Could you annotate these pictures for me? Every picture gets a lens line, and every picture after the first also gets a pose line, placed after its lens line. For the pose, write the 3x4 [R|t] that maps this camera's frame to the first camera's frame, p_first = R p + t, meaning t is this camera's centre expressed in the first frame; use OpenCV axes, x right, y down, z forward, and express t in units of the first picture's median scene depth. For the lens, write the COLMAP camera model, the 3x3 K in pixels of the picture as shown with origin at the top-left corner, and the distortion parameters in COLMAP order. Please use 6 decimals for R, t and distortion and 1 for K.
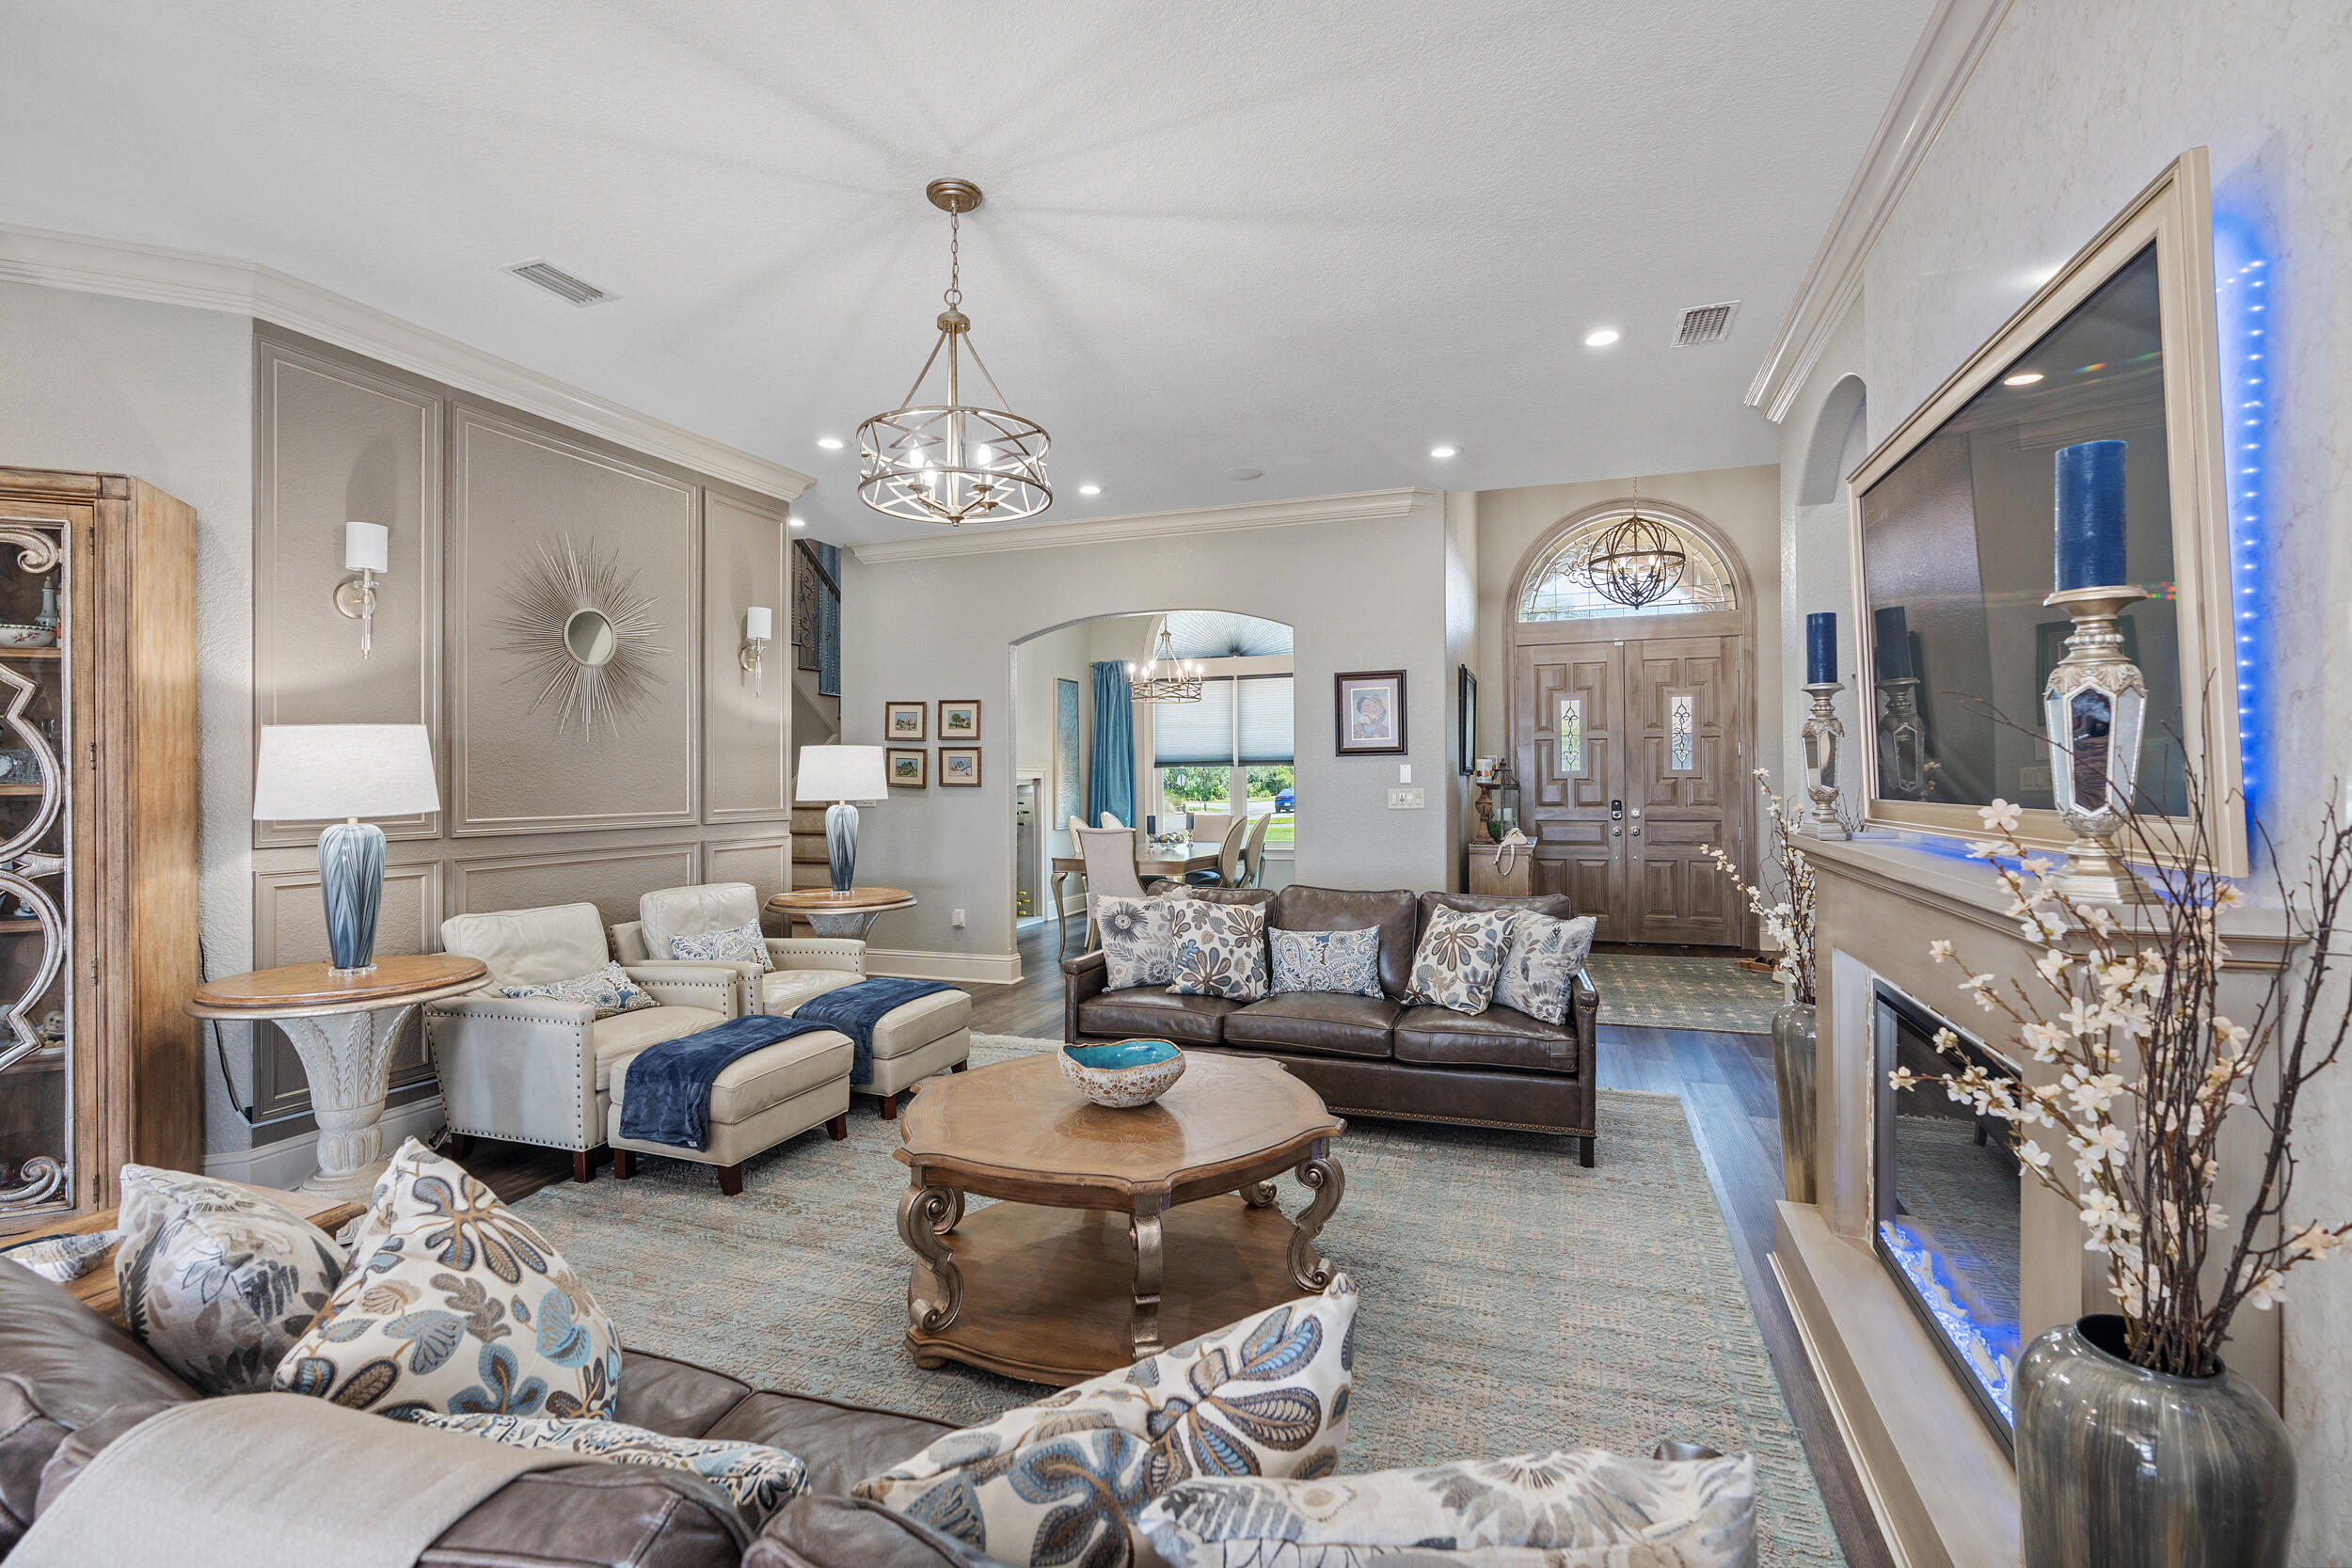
lens RADIAL K [[1059.5, 0, 1183.5], [0, 1059.5, 780.0], [0, 0, 1]] dist [-0.010299, 0.004701]
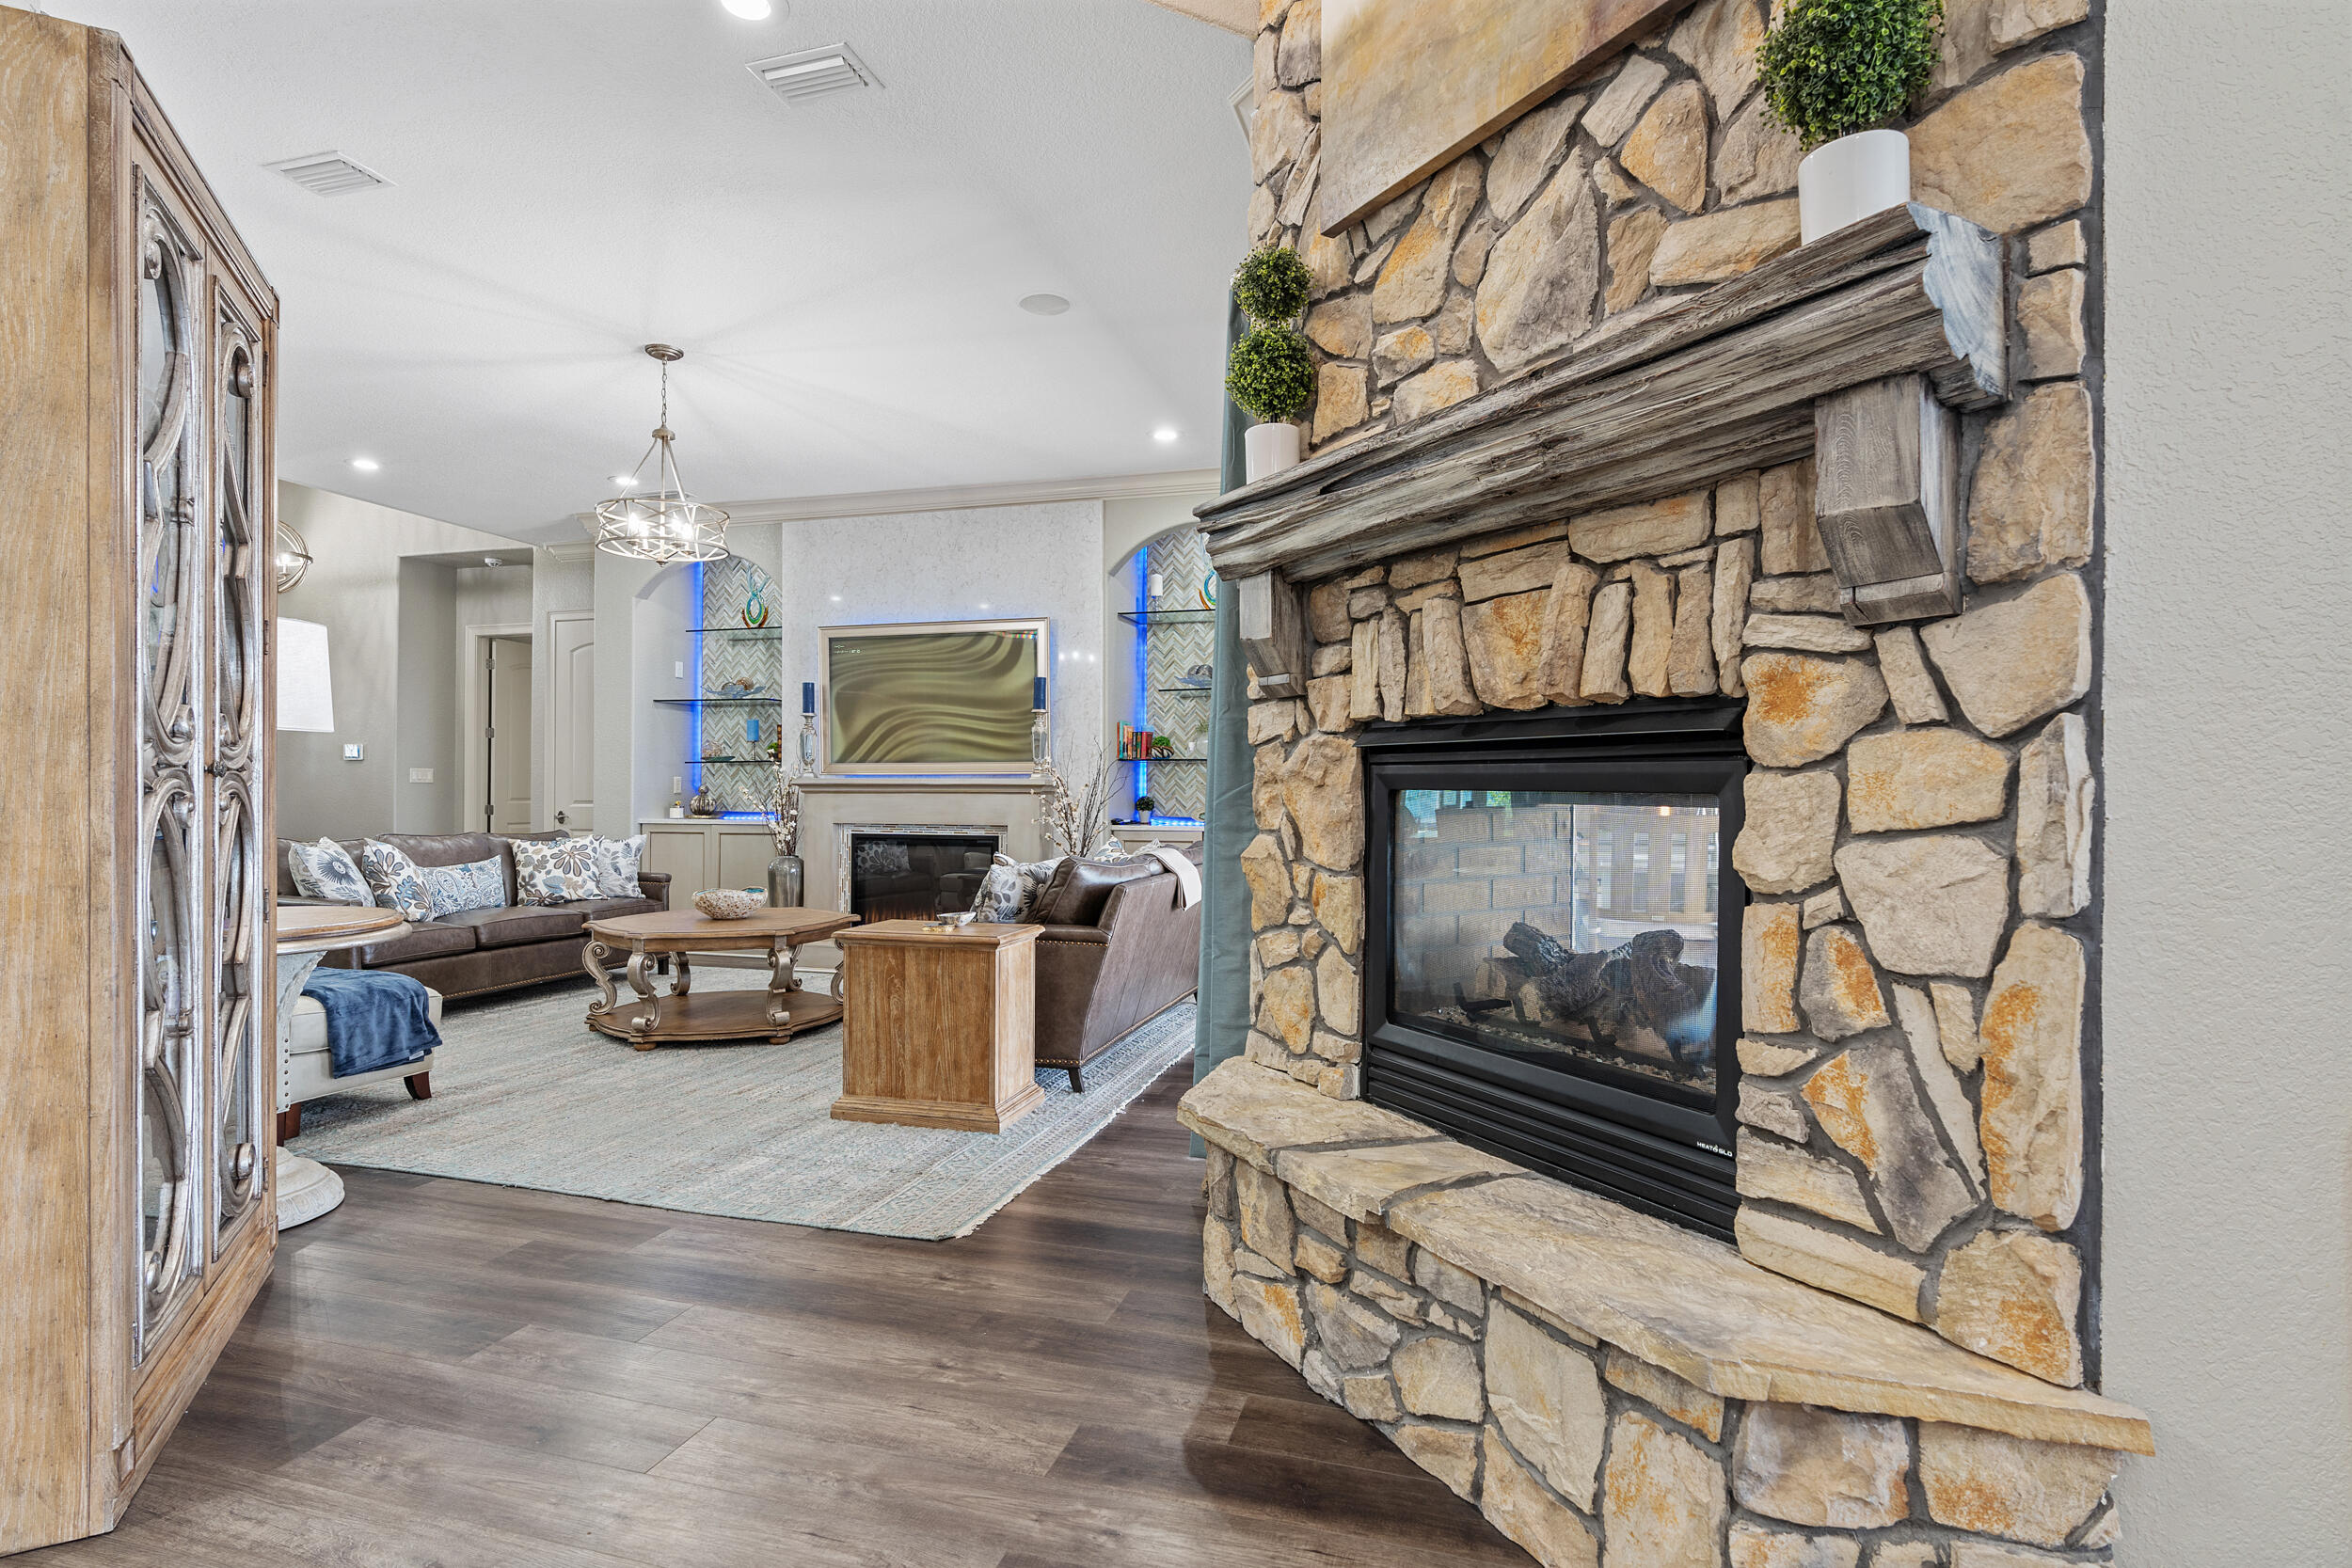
lens RADIAL K [[1167.8, 0, 1176.8], [0, 1167.8, 789.3], [0, 0, 1]] dist [-0.006785, 0.002565]
pose [[-0.068011, 0.013139, 0.997598, -1.284422], [-0.003710, 0.999903, -0.013422, 0.068178], [-0.997678, -0.004614, -0.067956, 0.241140]]
